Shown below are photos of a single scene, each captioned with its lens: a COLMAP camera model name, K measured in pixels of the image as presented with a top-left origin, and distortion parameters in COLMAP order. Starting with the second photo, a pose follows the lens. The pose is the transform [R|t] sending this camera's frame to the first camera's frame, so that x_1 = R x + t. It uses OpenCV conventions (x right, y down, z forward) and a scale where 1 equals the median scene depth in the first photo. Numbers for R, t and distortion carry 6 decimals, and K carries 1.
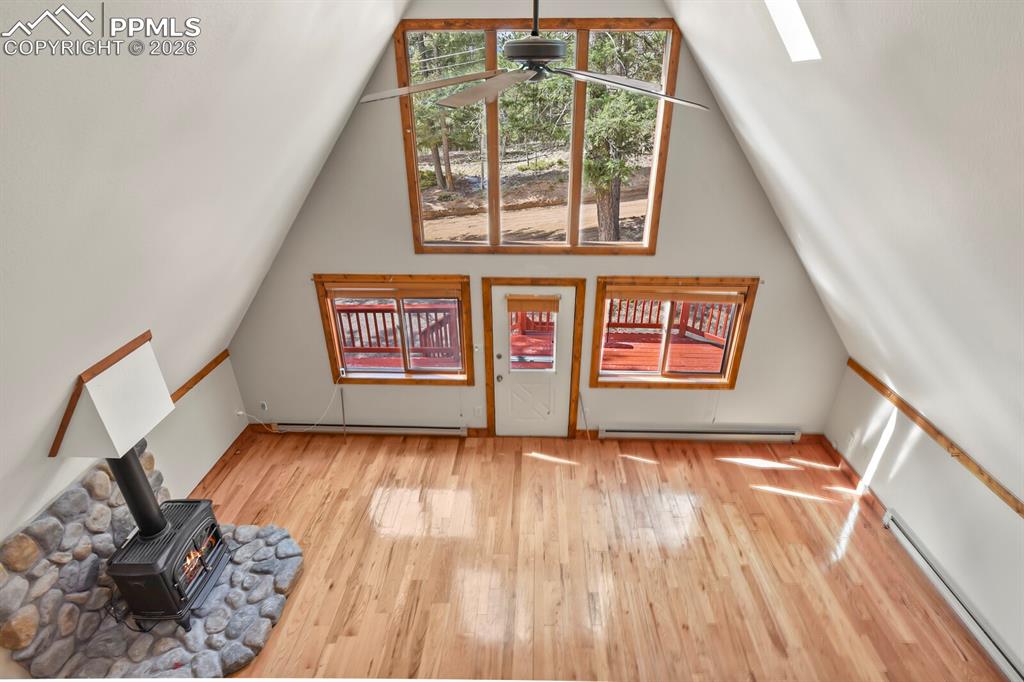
lens RADIAL K [[497.0, 0, 517.7], [0, 497.0, 336.0], [0, 0, 1]] dist [-0.002315, -0.007417]
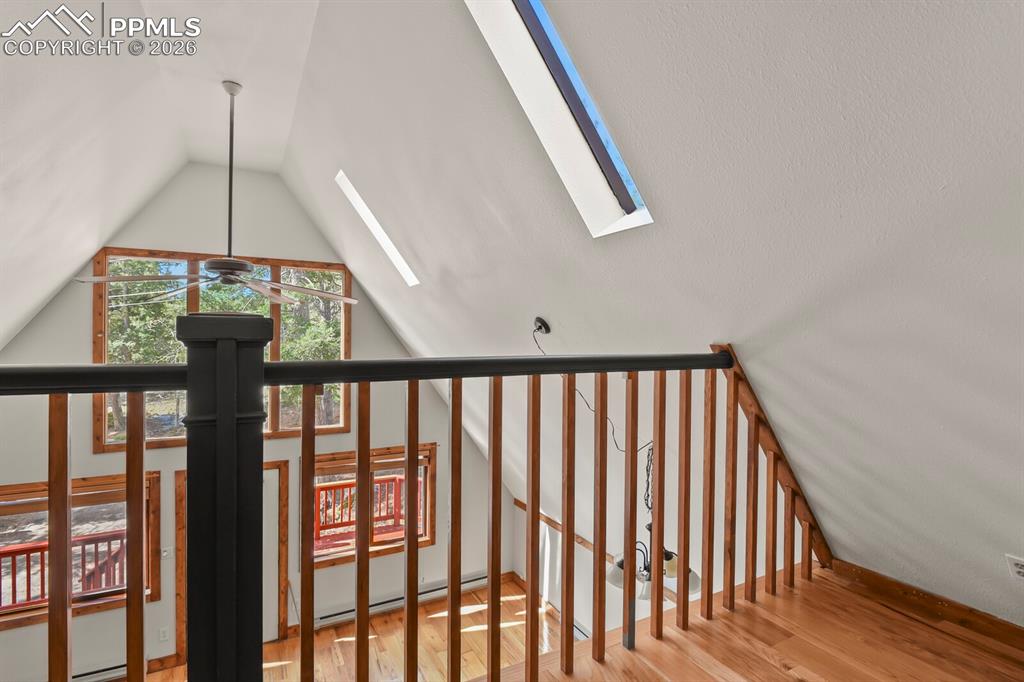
lens RADIAL K [[497.0, 0, 517.7], [0, 497.0, 336.0], [0, 0, 1]] dist [-0.002315, -0.007417]
pose [[0.861241, 0.008031, 0.508133, 0.012714], [0.217809, 0.897553, -0.383352, 0.168606], [-0.459155, 0.440834, 0.771260, -0.203921]]
